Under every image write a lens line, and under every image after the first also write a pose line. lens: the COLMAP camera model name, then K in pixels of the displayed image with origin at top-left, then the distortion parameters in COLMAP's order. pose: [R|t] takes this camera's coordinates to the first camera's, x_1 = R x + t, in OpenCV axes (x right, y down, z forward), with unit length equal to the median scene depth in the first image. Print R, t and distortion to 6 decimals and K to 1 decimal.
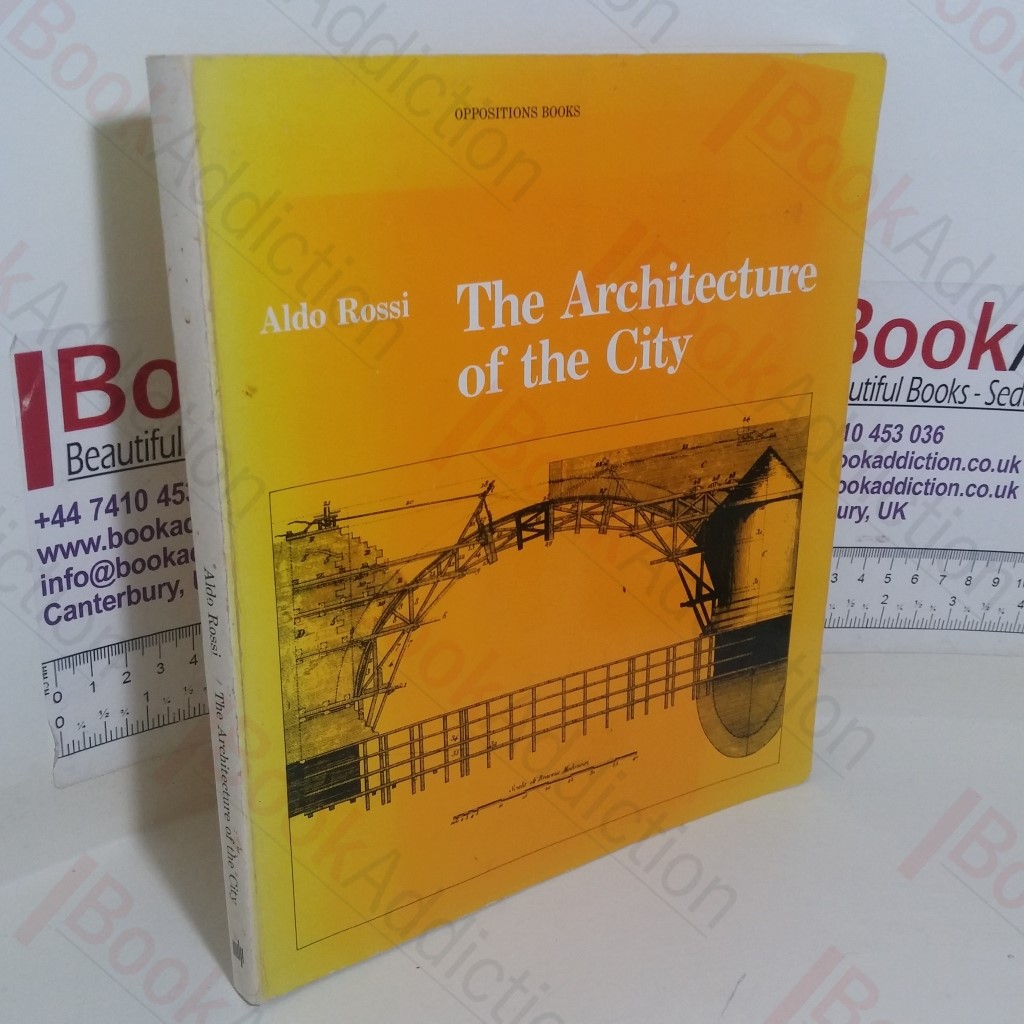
lens RADIAL K [[1333.8, 0, 514.7], [0, 1333.8, 509.8], [0, 0, 1]] dist [0.077669, 0.000000]
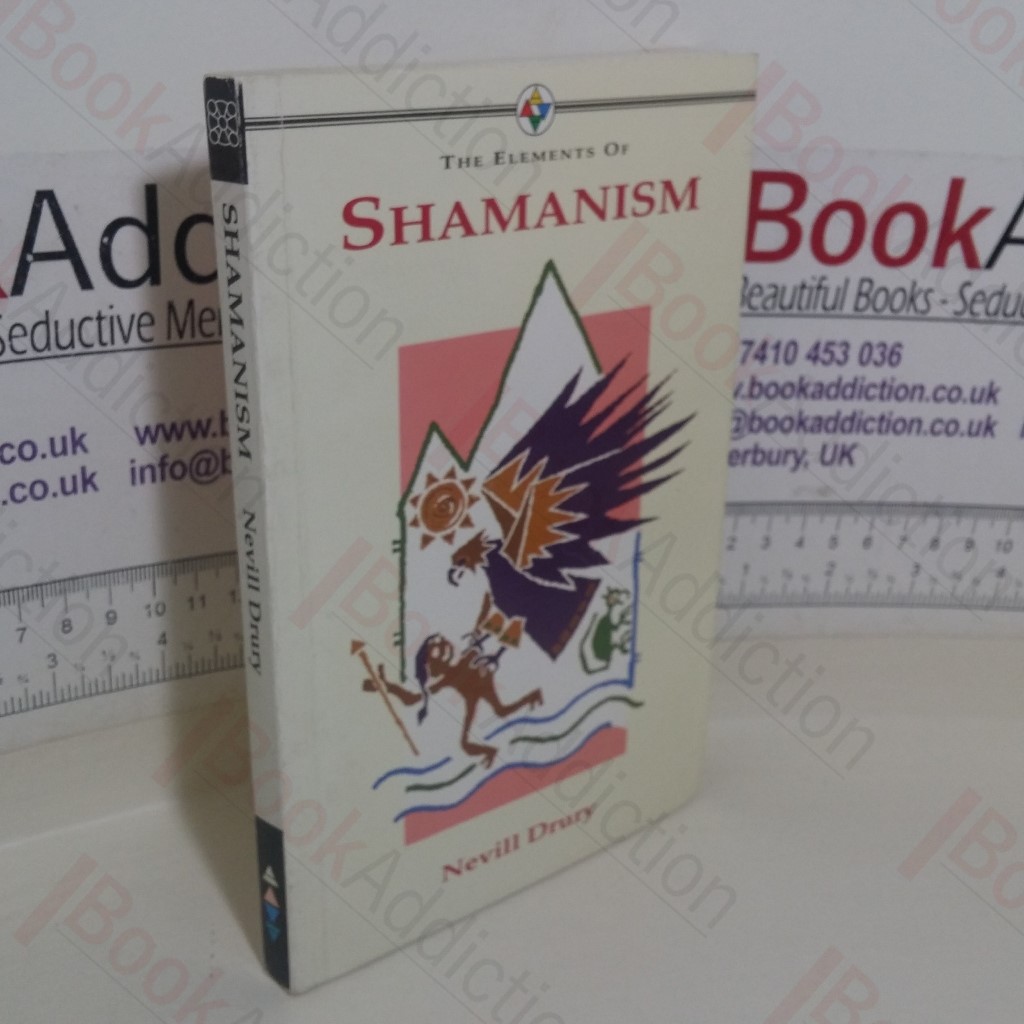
lens RADIAL K [[1333.8, 0, 514.7], [0, 1333.8, 511.7], [0, 0, 1]] dist [0.077669, 0.000000]
pose [[1.000000, -0.000771, -0.000157, 0.094441], [0.000771, 0.999999, 0.001319, 0.033825], [0.000156, -0.001319, 0.999999, 0.219547]]
